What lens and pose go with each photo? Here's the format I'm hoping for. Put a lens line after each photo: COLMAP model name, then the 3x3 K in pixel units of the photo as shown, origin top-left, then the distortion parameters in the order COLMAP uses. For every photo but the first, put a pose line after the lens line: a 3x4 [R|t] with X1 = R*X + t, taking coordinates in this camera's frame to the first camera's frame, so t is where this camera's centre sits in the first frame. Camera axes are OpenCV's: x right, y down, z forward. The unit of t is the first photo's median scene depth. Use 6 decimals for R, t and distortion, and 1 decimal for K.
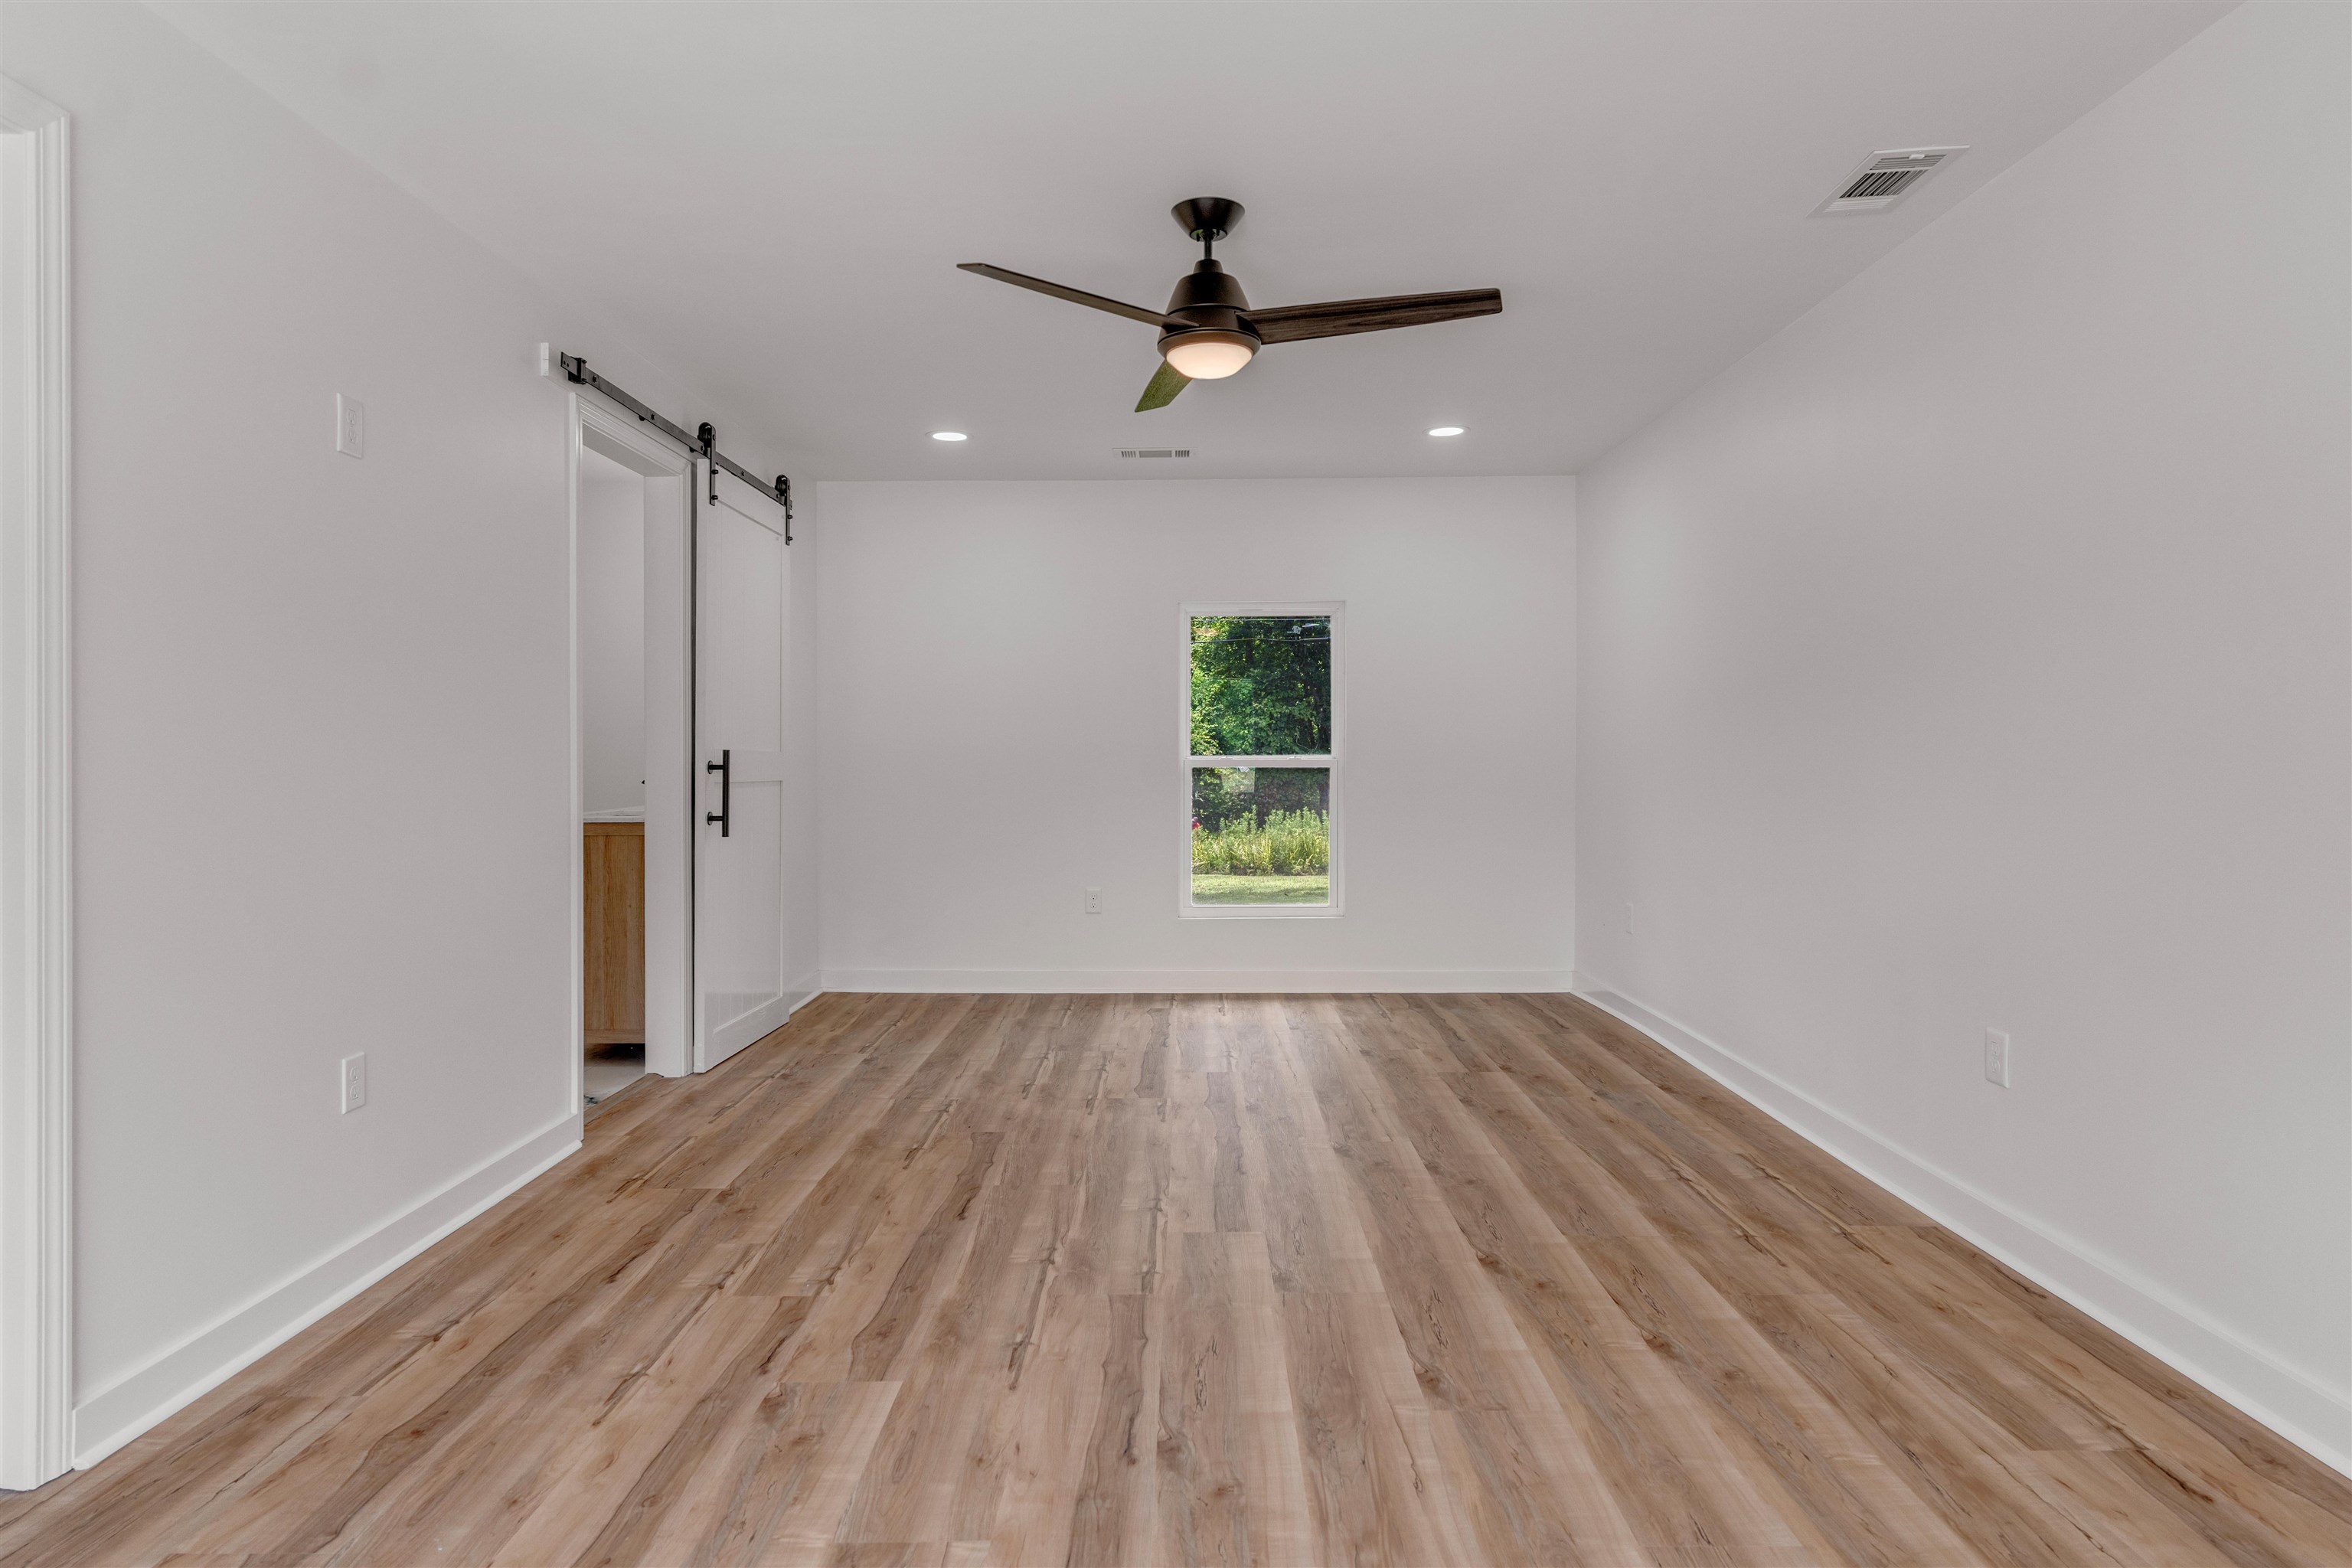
lens RADIAL K [[1166.4, 0, 1176.3], [0, 1166.4, 775.1], [0, 0, 1]] dist [-0.003198, -0.000269]
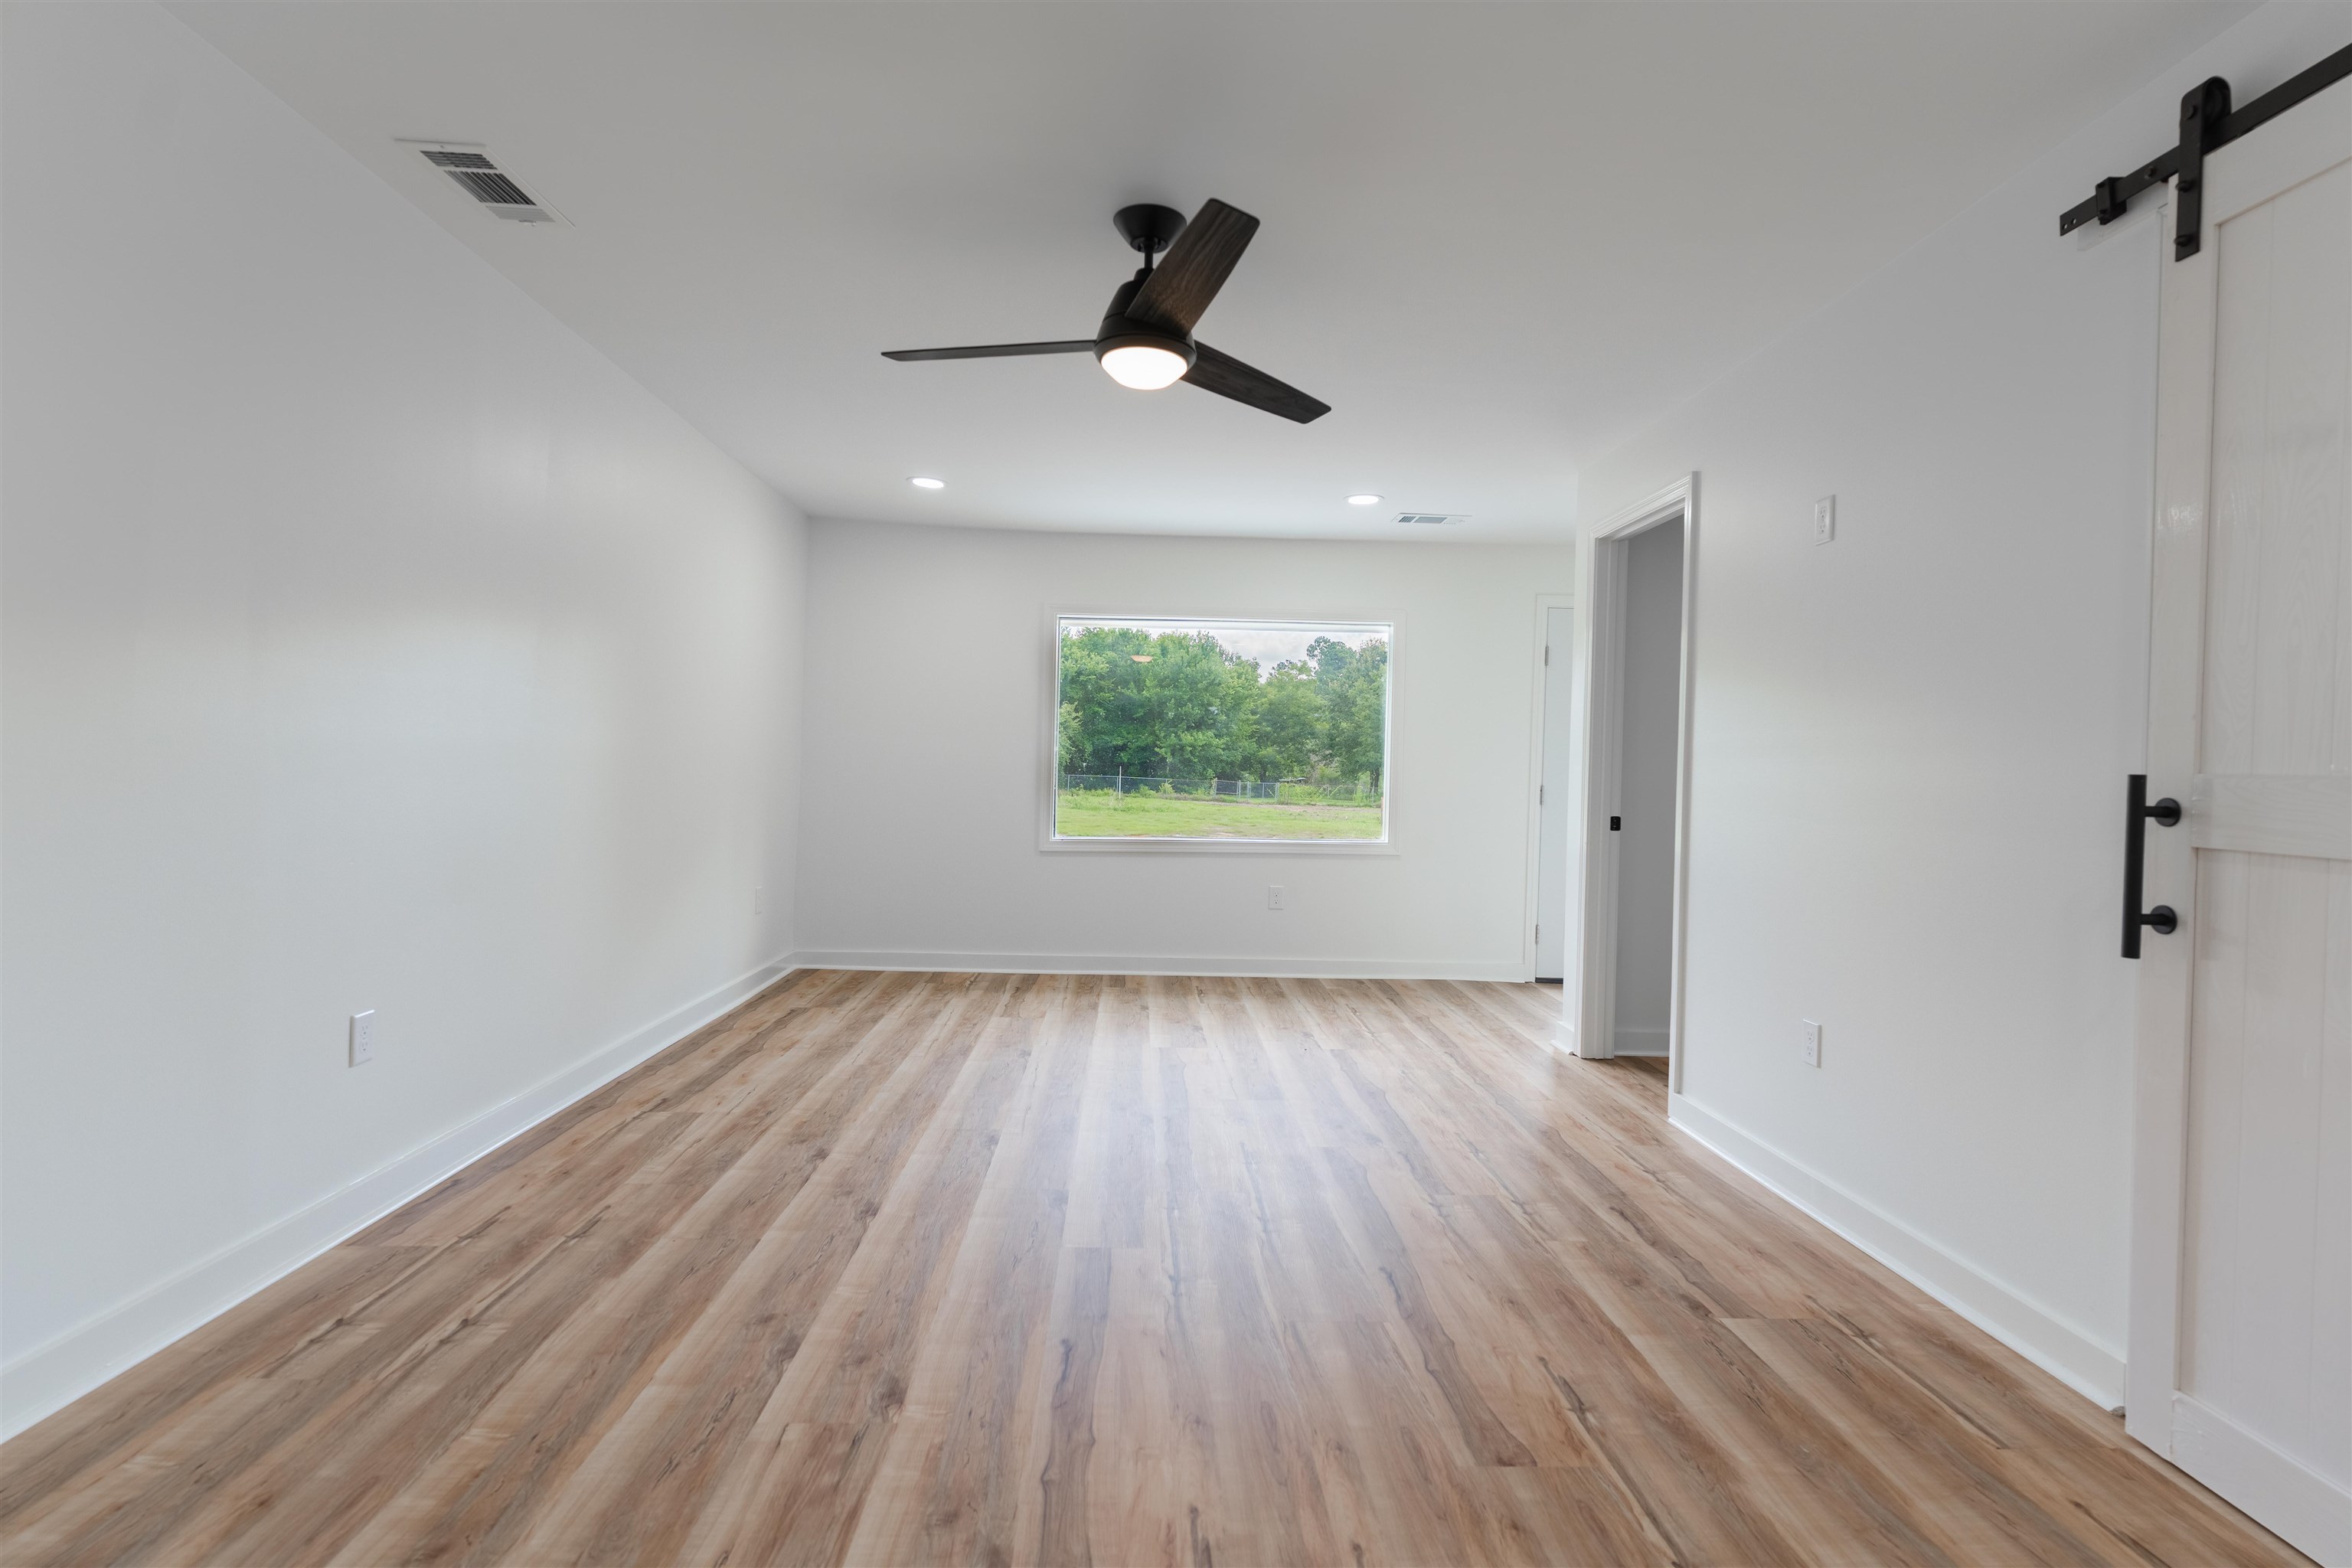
lens RADIAL K [[1013.2, 0, 1171.8], [0, 1013.2, 778.7], [0, 0, 1]] dist [-0.030308, -0.000618]
pose [[-0.998579, -0.023998, -0.047579, 0.034190], [-0.025300, 0.999317, 0.026945, -0.029501], [0.046900, 0.028110, -0.998504, 1.908596]]
